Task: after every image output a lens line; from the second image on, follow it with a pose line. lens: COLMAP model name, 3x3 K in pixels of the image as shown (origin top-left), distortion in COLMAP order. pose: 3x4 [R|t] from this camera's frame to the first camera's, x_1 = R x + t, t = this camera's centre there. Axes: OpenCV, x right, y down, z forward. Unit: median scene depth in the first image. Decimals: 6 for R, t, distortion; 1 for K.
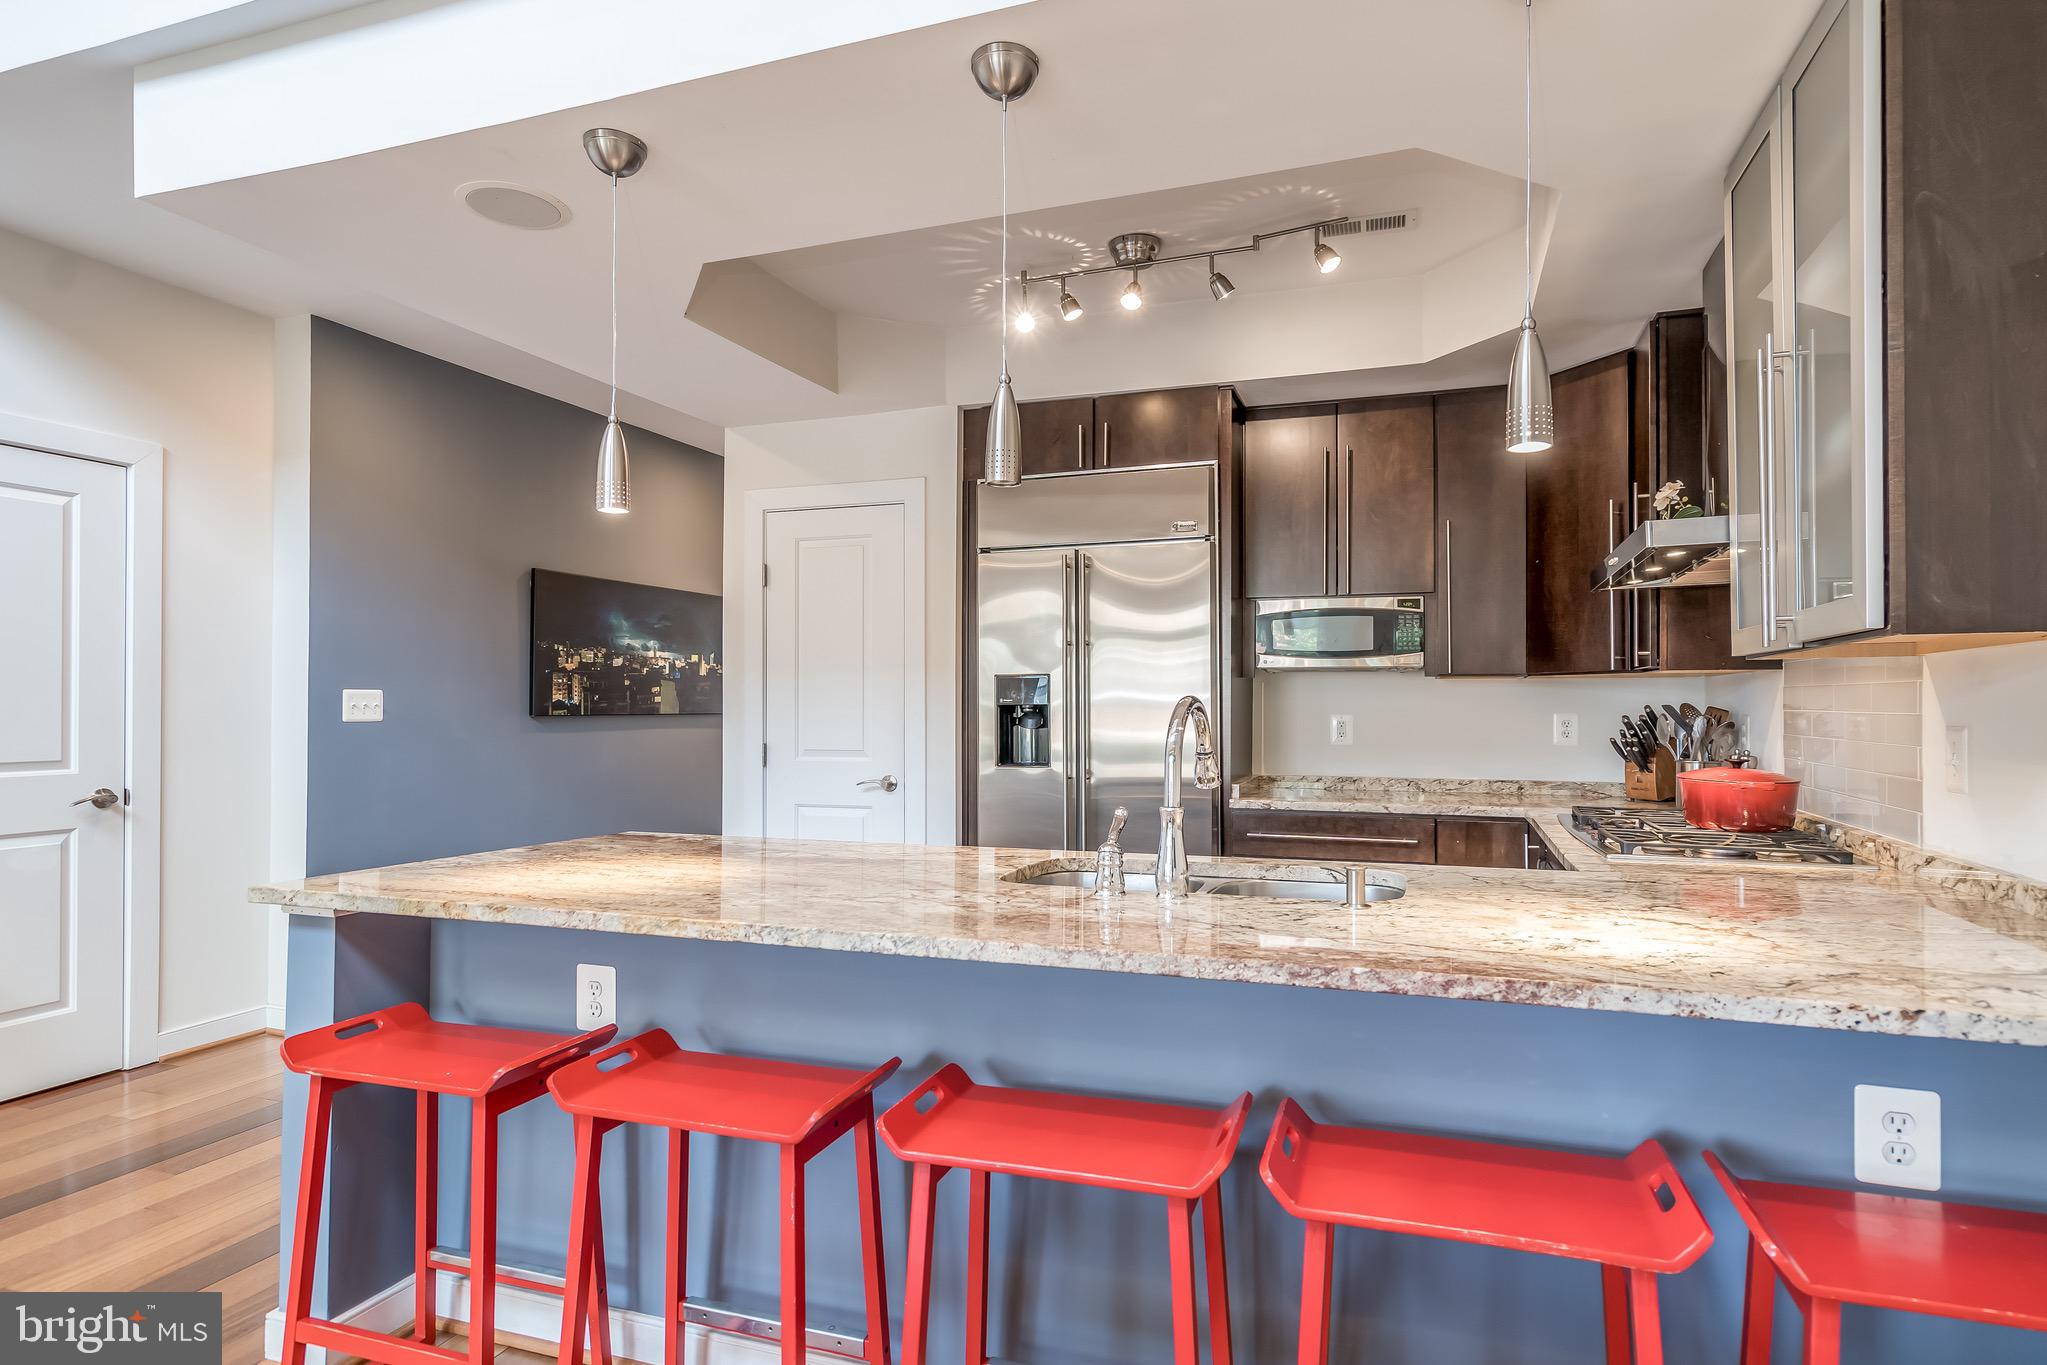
lens RADIAL K [[1063.6, 0, 1025.6], [0, 1063.6, 689.8], [0, 0, 1]] dist [-0.023876, 0.006503]
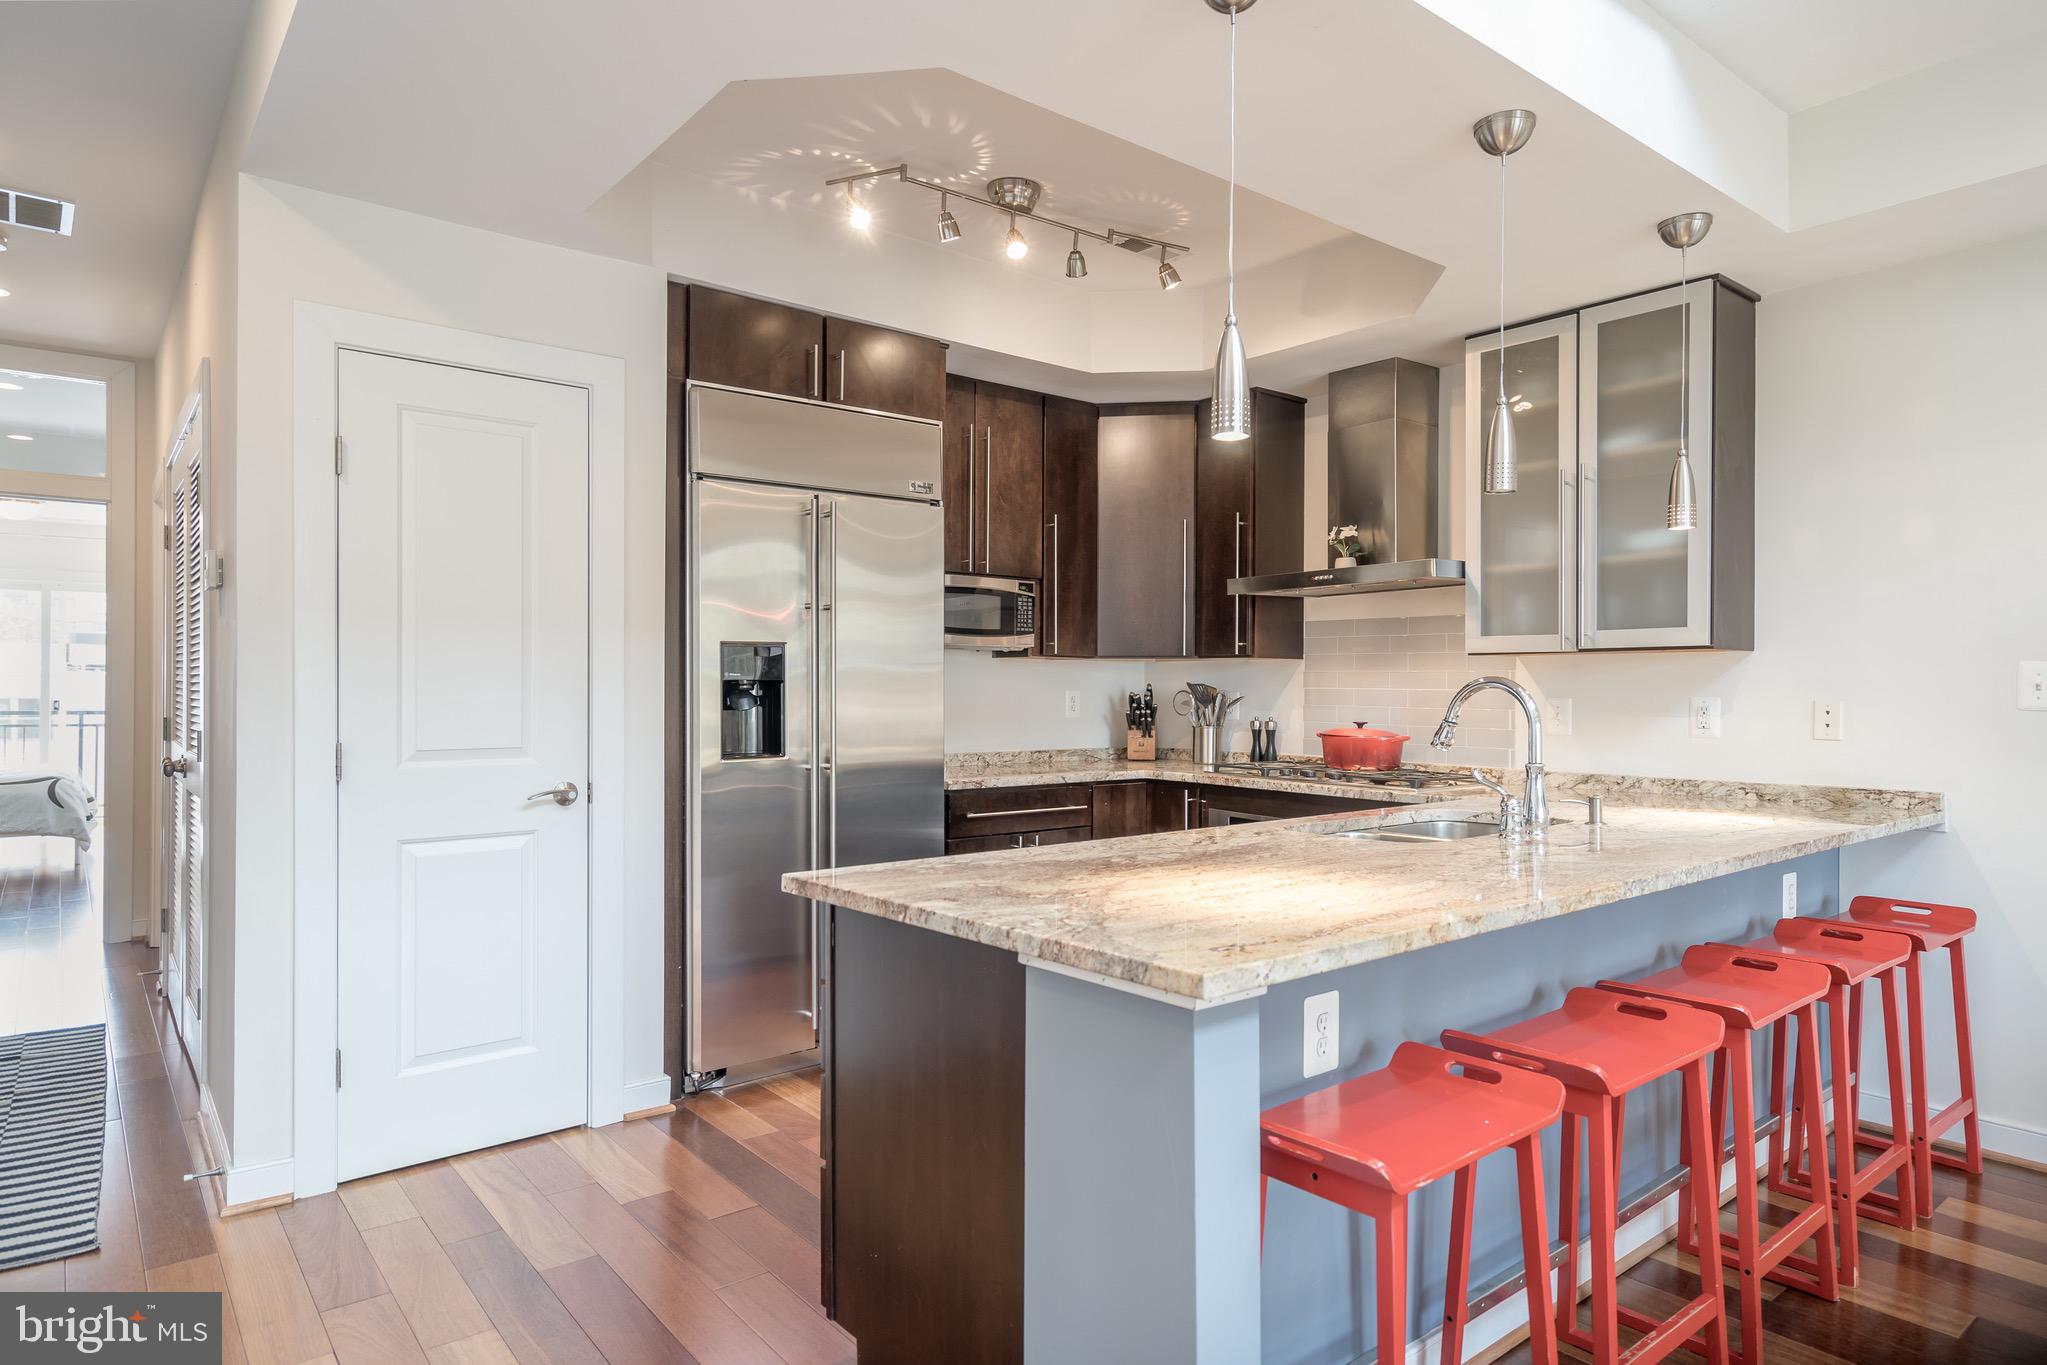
lens RADIAL K [[1246.1, 0, 1001.7], [0, 1246.1, 680.5], [0, 0, 1]] dist [0.019081, -0.000001]
pose [[0.516779, 0.004527, 0.856107, -0.718460], [-0.017091, 0.999841, 0.005030, 0.006415], [-0.855948, -0.017232, 0.516775, 0.368834]]
